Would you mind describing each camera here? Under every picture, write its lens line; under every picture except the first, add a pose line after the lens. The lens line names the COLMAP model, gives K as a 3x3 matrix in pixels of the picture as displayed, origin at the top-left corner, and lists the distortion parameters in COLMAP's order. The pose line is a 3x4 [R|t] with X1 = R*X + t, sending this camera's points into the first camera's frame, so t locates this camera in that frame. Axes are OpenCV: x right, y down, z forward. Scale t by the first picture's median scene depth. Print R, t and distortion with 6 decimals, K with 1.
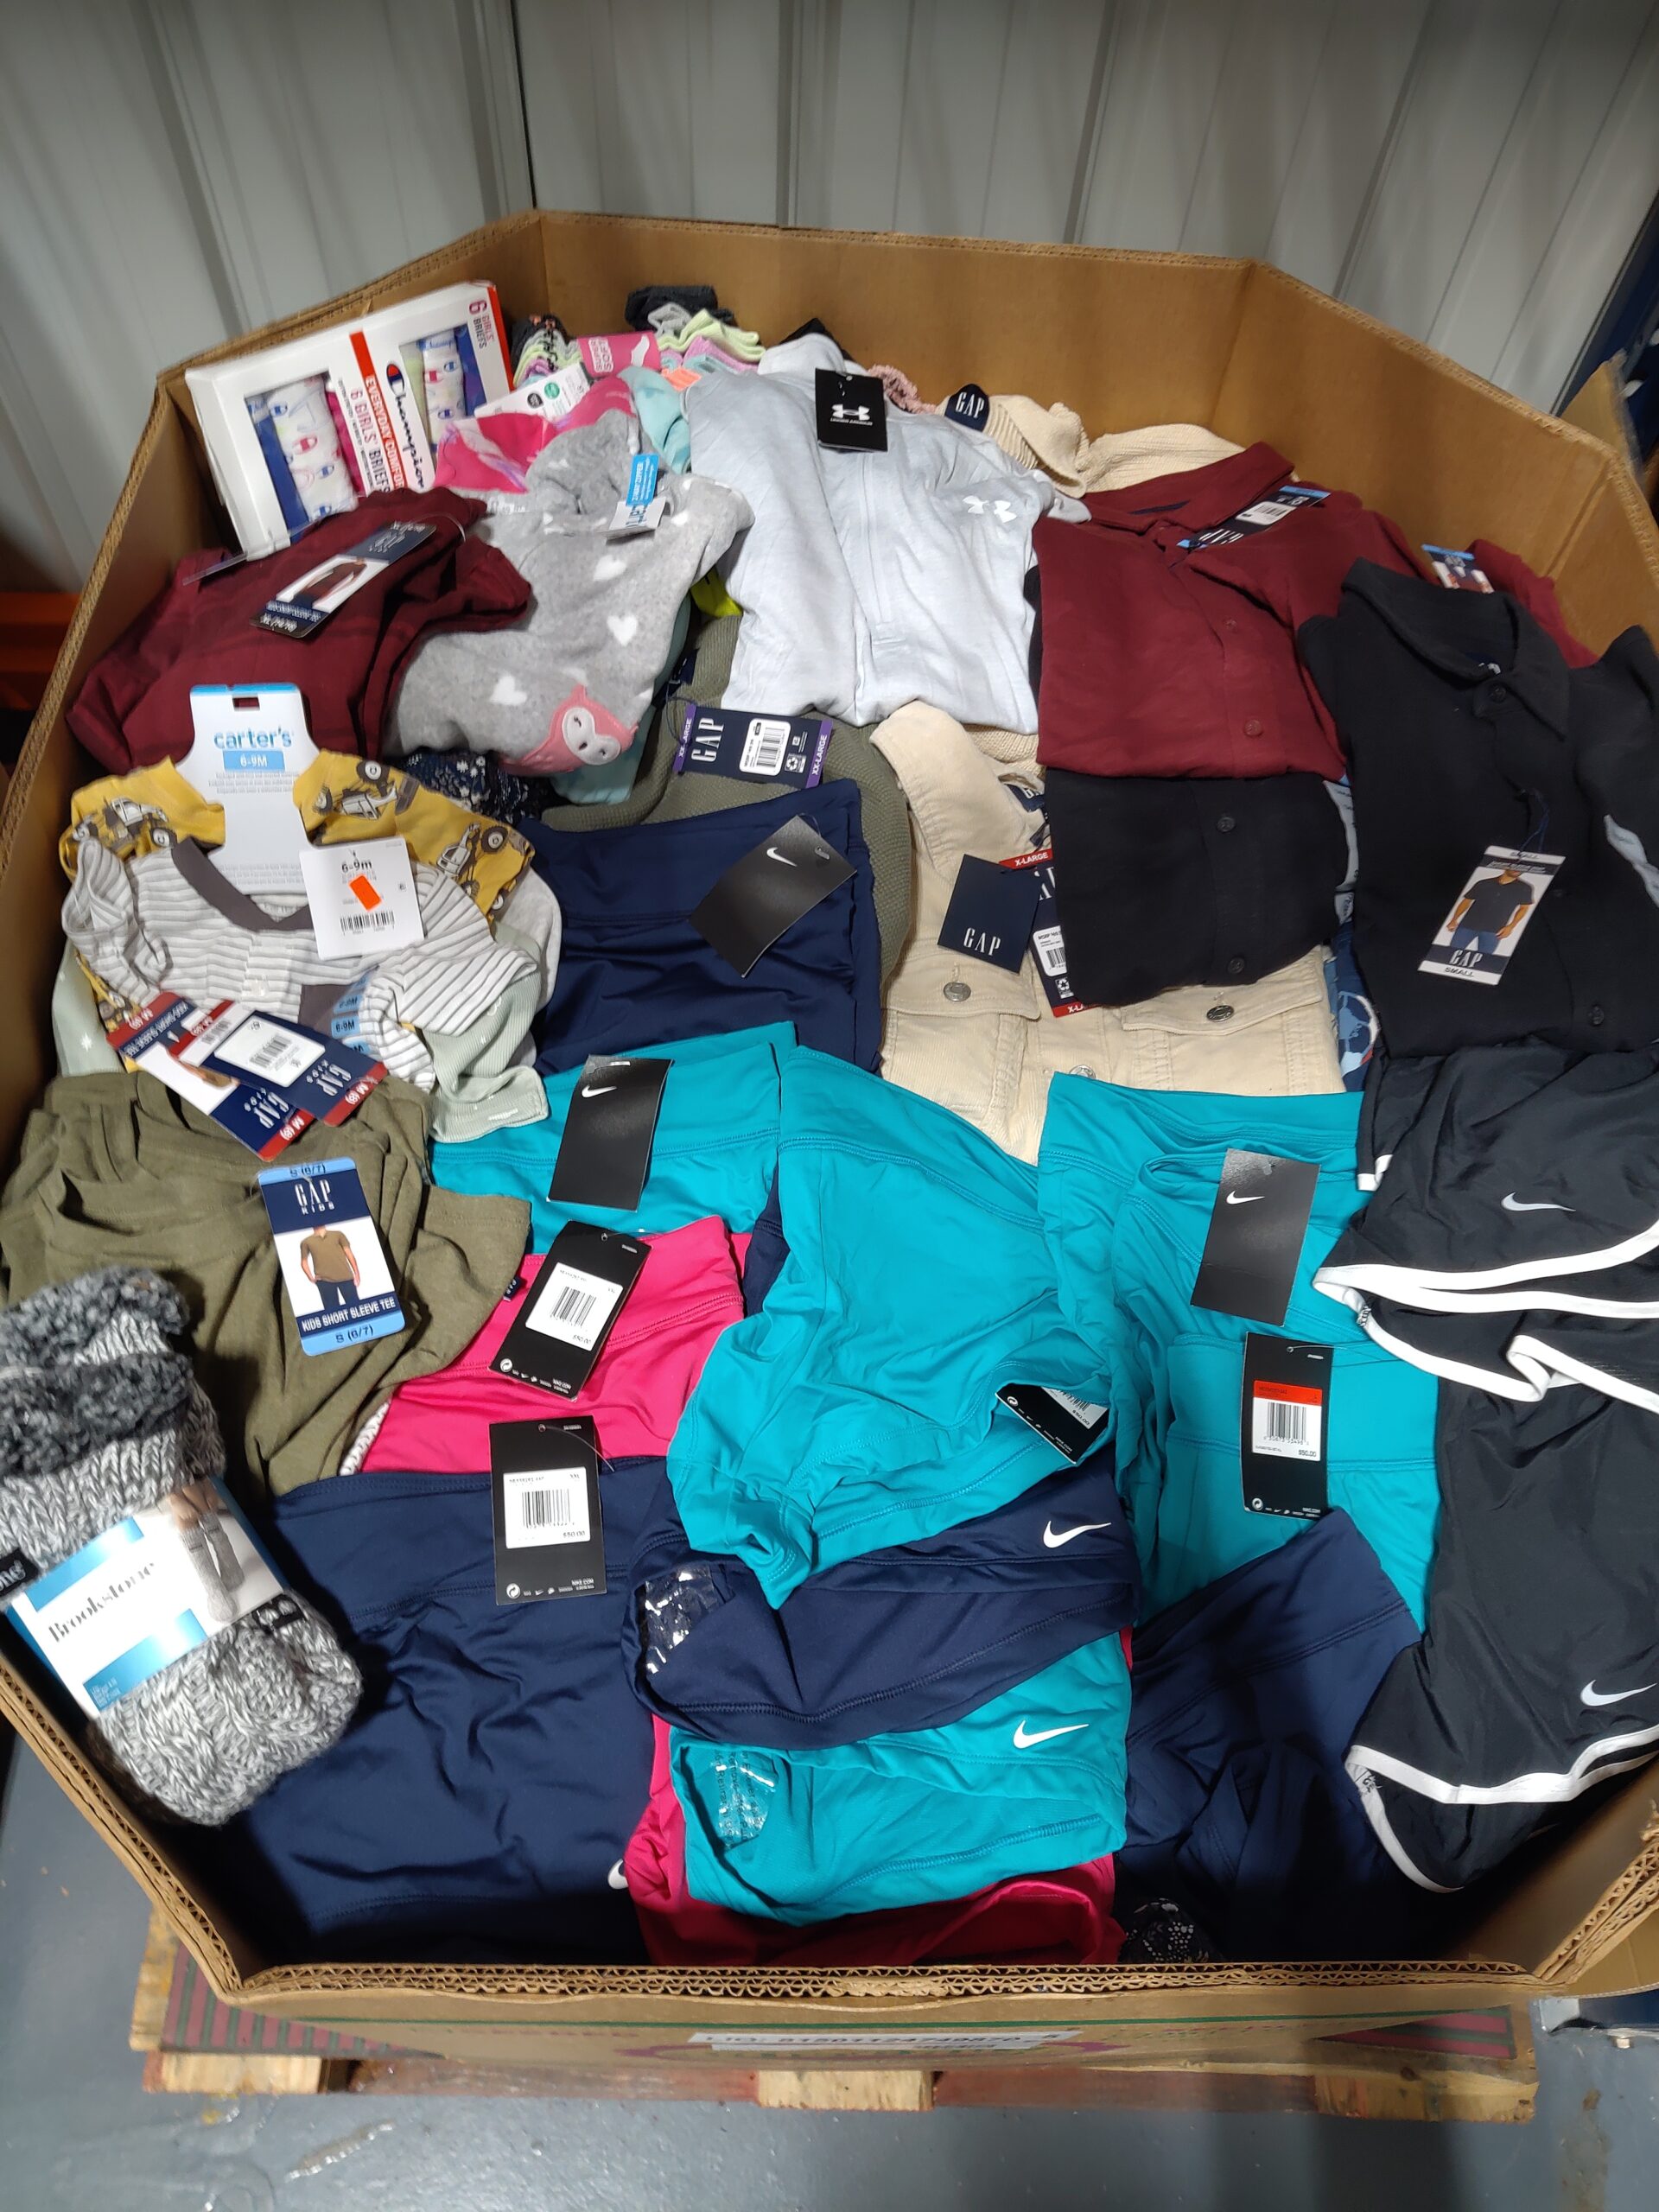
lens RADIAL K [[1676.8, 0, 829.5], [0, 1676.8, 1106.0], [0, 0, 1]] dist [-0.001005, -0.006537]
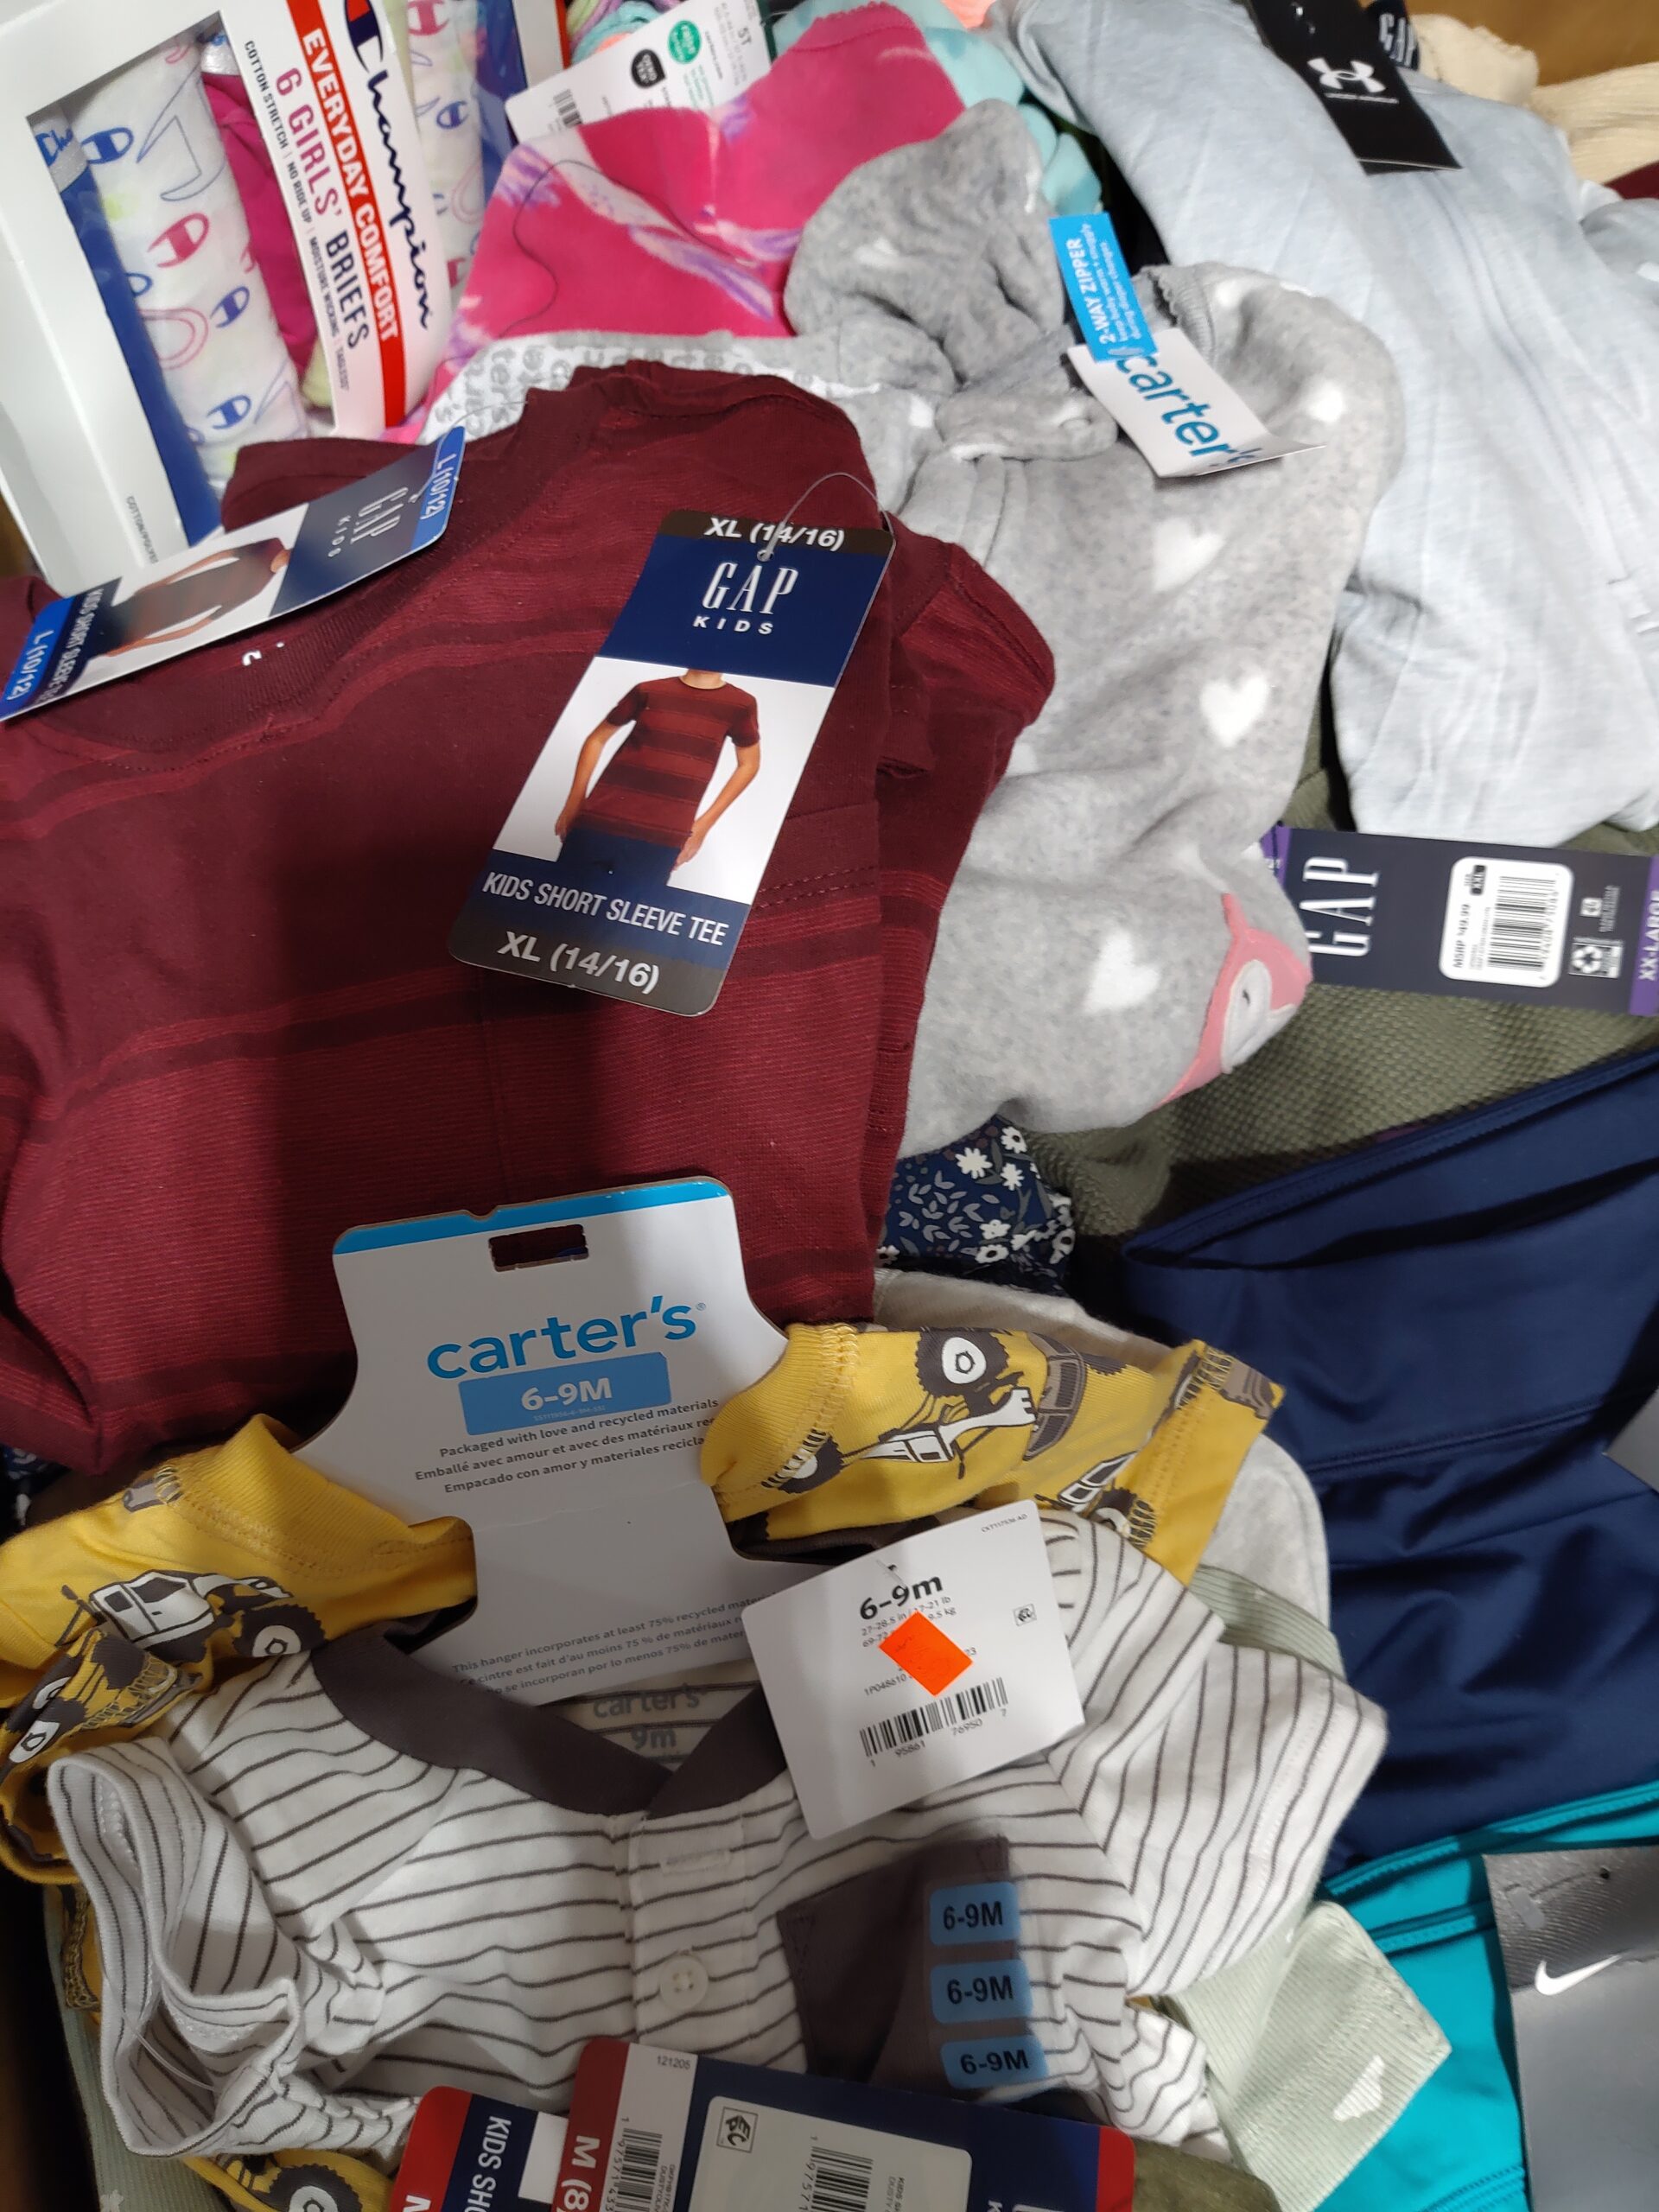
lens RADIAL K [[1728.1, 0, 829.5], [0, 1728.1, 1106.0], [0, 0, 1]] dist [-0.000419, -0.006056]
pose [[0.949833, -0.193152, 0.245988, -0.371973], [0.144921, 0.968787, 0.201119, -0.322644], [-0.277156, -0.155380, 0.948178, 0.693841]]
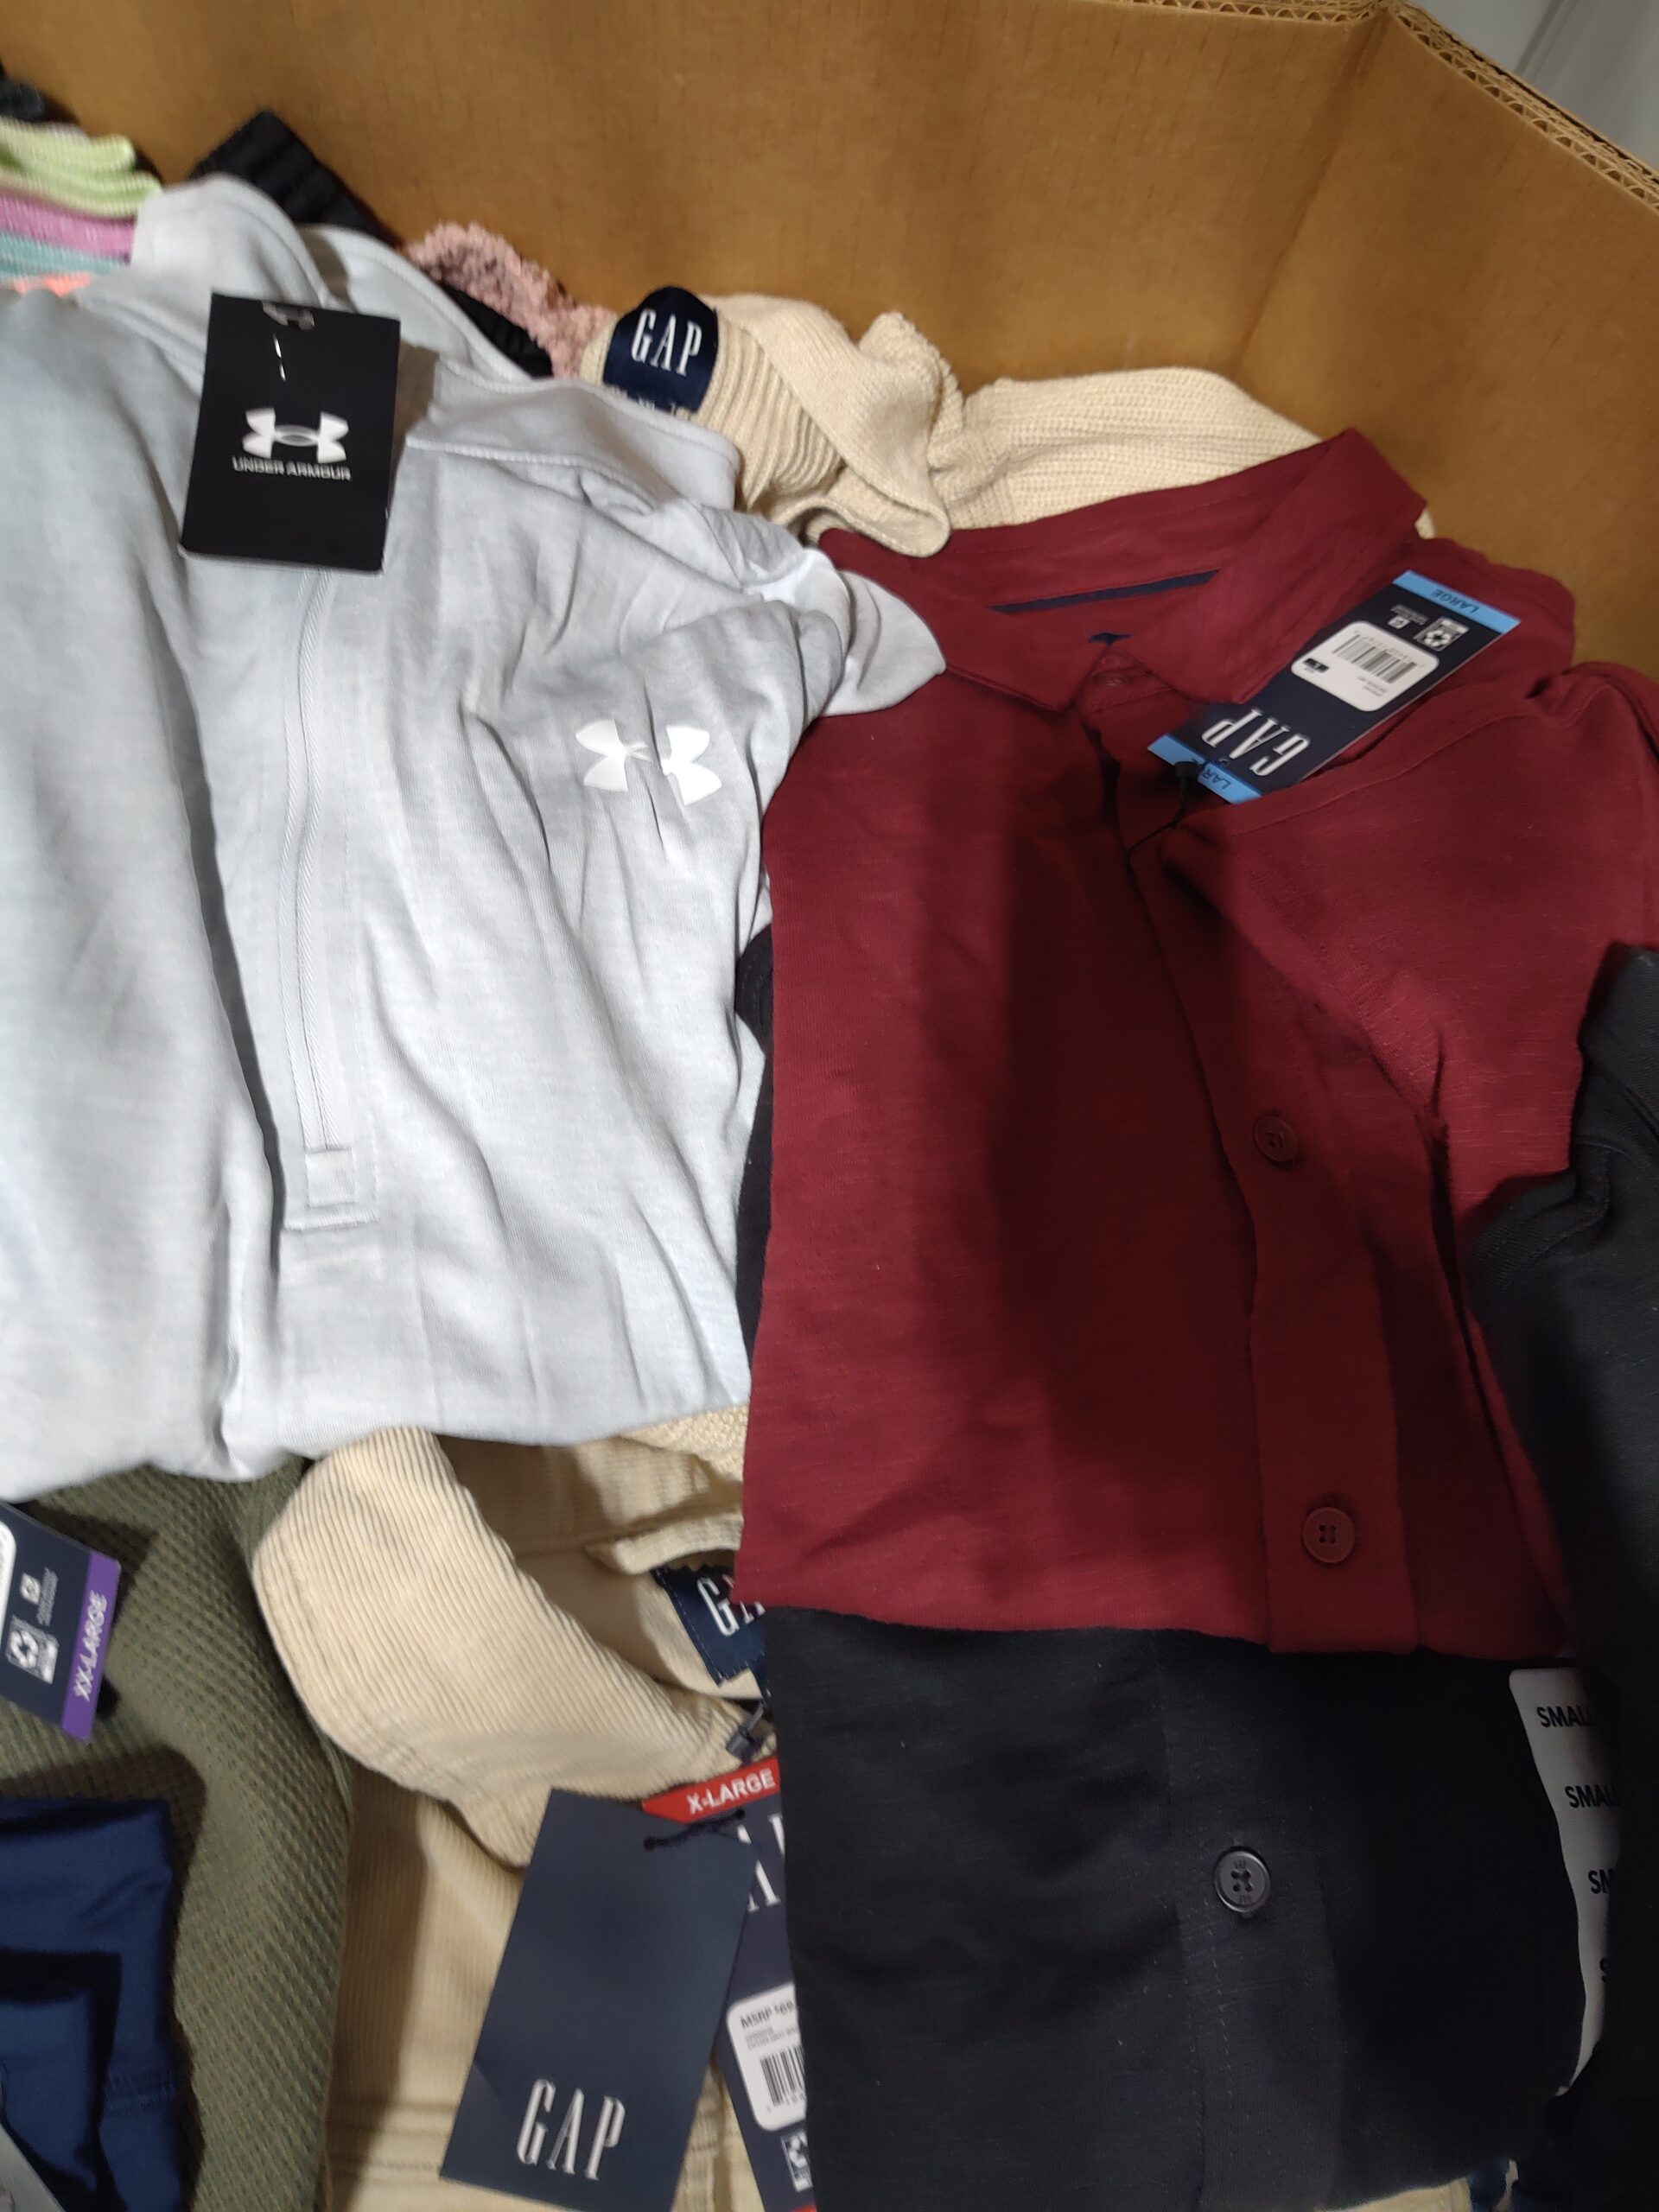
lens RADIAL K [[1728.1, 0, 829.5], [0, 1728.1, 1106.0], [0, 0, 1]] dist [-0.000419, -0.006056]
pose [[0.999112, 0.002465, 0.042063, 0.145563], [-0.010826, 0.979789, 0.199739, -0.436753], [-0.040721, -0.200017, 0.978946, 0.744798]]
